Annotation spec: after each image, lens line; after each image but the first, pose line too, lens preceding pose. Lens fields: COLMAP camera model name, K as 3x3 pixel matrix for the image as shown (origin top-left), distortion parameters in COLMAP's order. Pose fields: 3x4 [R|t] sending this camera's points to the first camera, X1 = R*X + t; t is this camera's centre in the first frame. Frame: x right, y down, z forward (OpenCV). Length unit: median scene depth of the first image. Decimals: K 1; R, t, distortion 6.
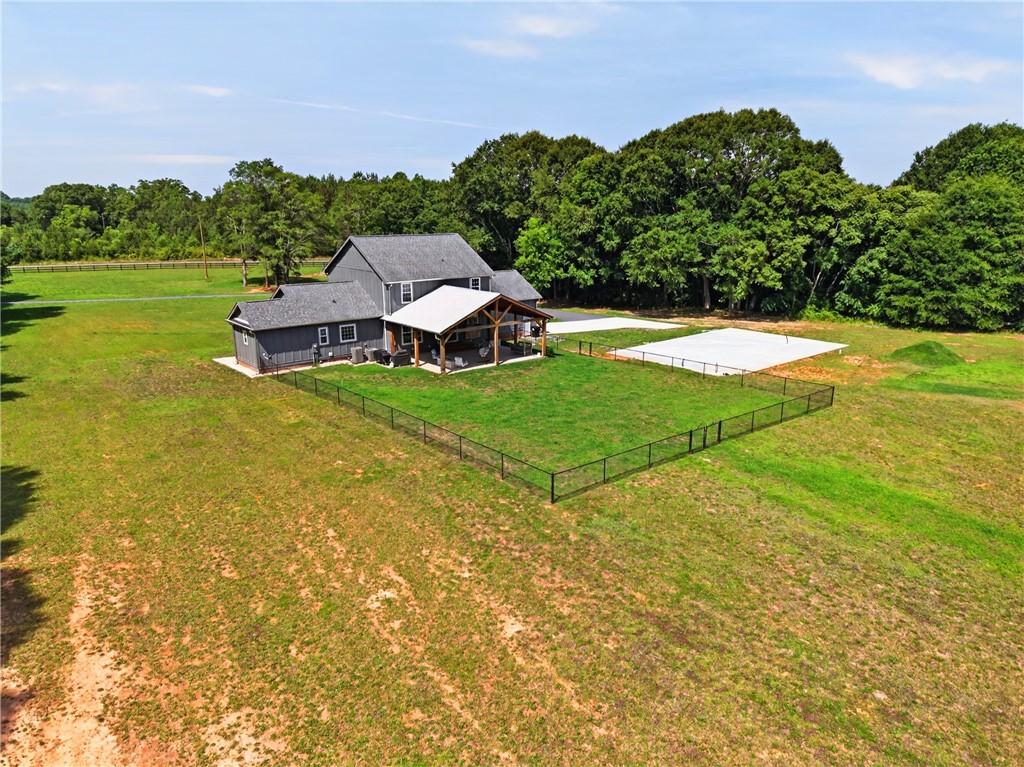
lens RADIAL K [[686.0, 0, 515.8], [0, 686.0, 386.8], [0, 0, 1]] dist [0.095183, -0.091544]
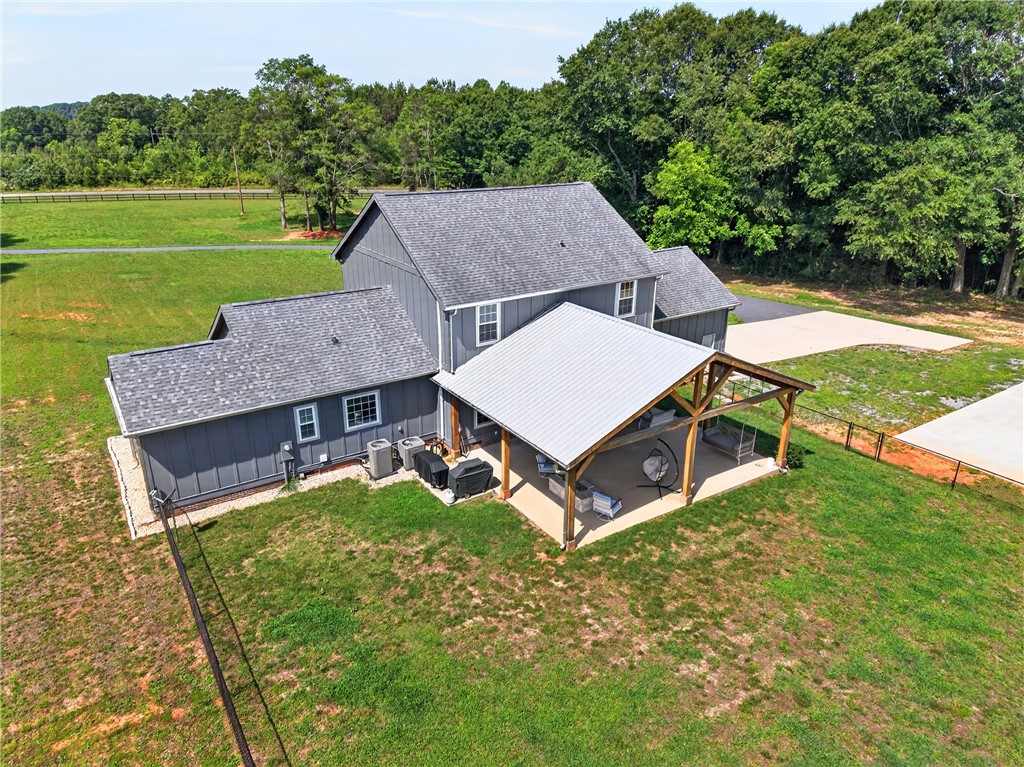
lens RADIAL K [[686.0, 0, 509.3], [0, 686.0, 382.2], [0, 0, 1]] dist [0.095183, -0.091544]
pose [[0.992548, 0.046048, -0.112821, -0.057403], [-0.033841, 0.993594, 0.107826, -0.094163], [0.117064, -0.103205, 0.987747, 0.344263]]
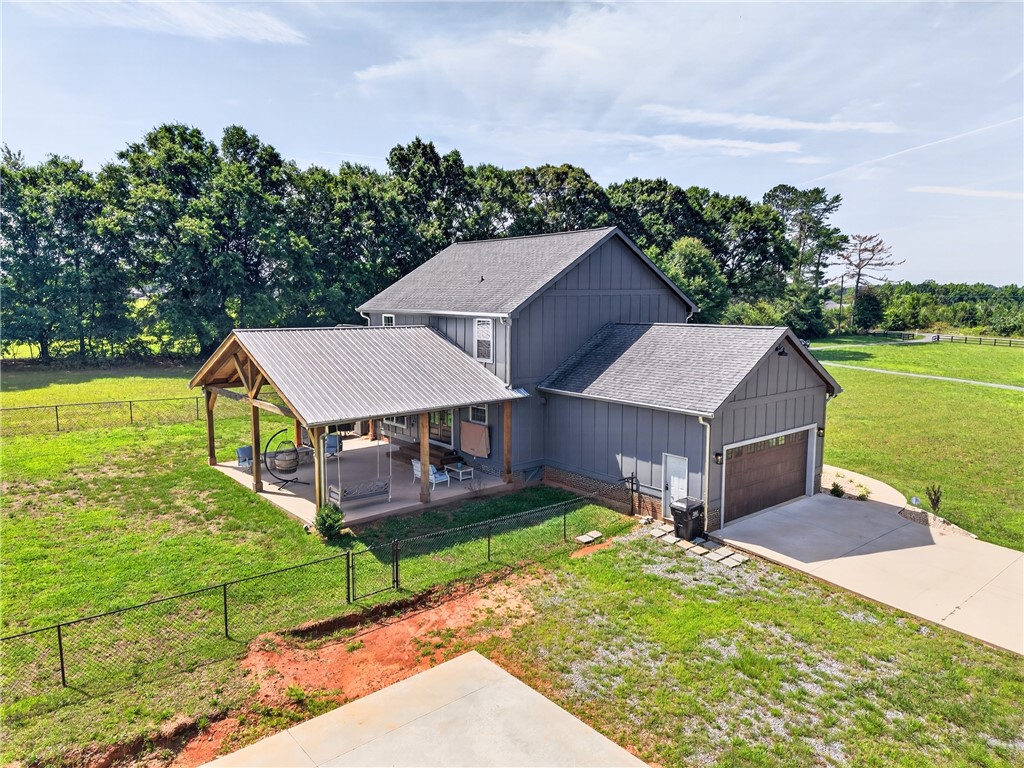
lens RADIAL K [[686.0, 0, 511.6], [0, 686.0, 385.2], [0, 0, 1]] dist [0.095183, -0.091544]
pose [[-0.002103, 0.130511, -0.991445, 0.254813], [-0.255829, 0.958383, 0.126702, -0.122175], [0.966720, 0.253906, 0.031373, 0.695658]]
